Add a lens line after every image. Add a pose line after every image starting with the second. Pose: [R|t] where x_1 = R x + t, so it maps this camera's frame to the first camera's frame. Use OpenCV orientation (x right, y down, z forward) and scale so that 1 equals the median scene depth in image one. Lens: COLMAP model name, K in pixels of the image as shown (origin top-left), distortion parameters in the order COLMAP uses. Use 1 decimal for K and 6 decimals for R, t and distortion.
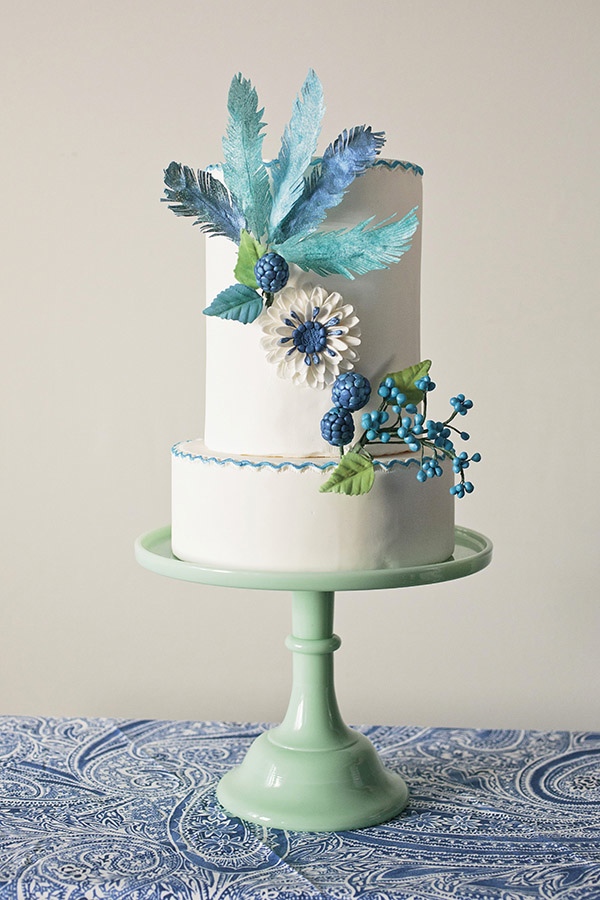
lens RADIAL K [[1510.9, 0, 268.7], [0, 1510.9, 435.0], [0, 0, 1]] dist [-0.038506, 0.158863]
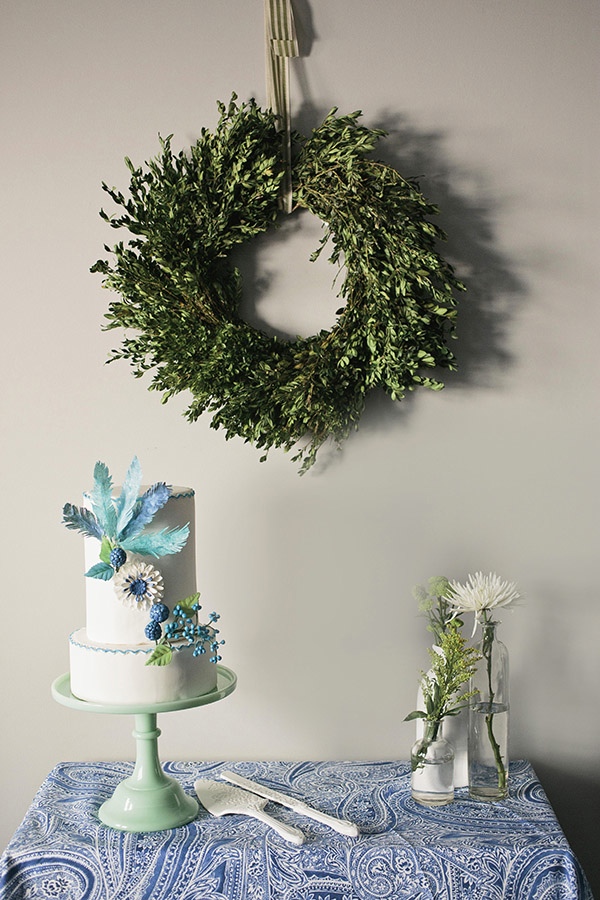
lens RADIAL K [[1318.2, 0, 299.9], [0, 1318.2, 452.4], [0, 0, 1]] dist [-0.045211, 0.231939]
pose [[0.991775, -0.029057, 0.124653, 0.027492], [0.030355, 0.999503, -0.008531, -0.223027], [-0.124343, 0.012245, 0.992164, -0.772481]]
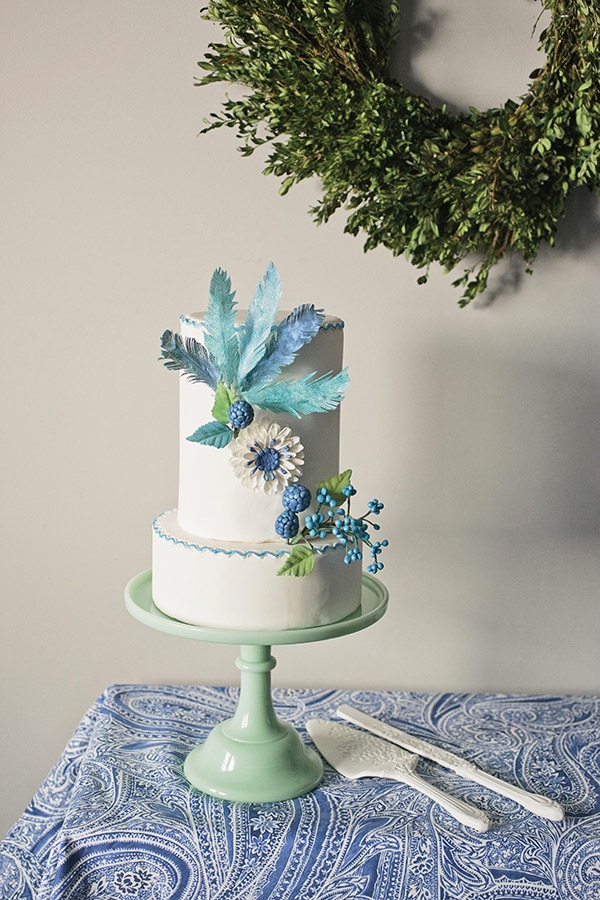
lens RADIAL K [[1318.2, 0, 299.9], [0, 1318.2, 452.4], [0, 0, 1]] dist [-0.045211, 0.231939]
pose [[0.987007, -0.007912, 0.160482, -0.134176], [-0.009411, 0.994225, 0.106900, -0.198287], [-0.160401, -0.107022, 0.981233, -0.166776]]
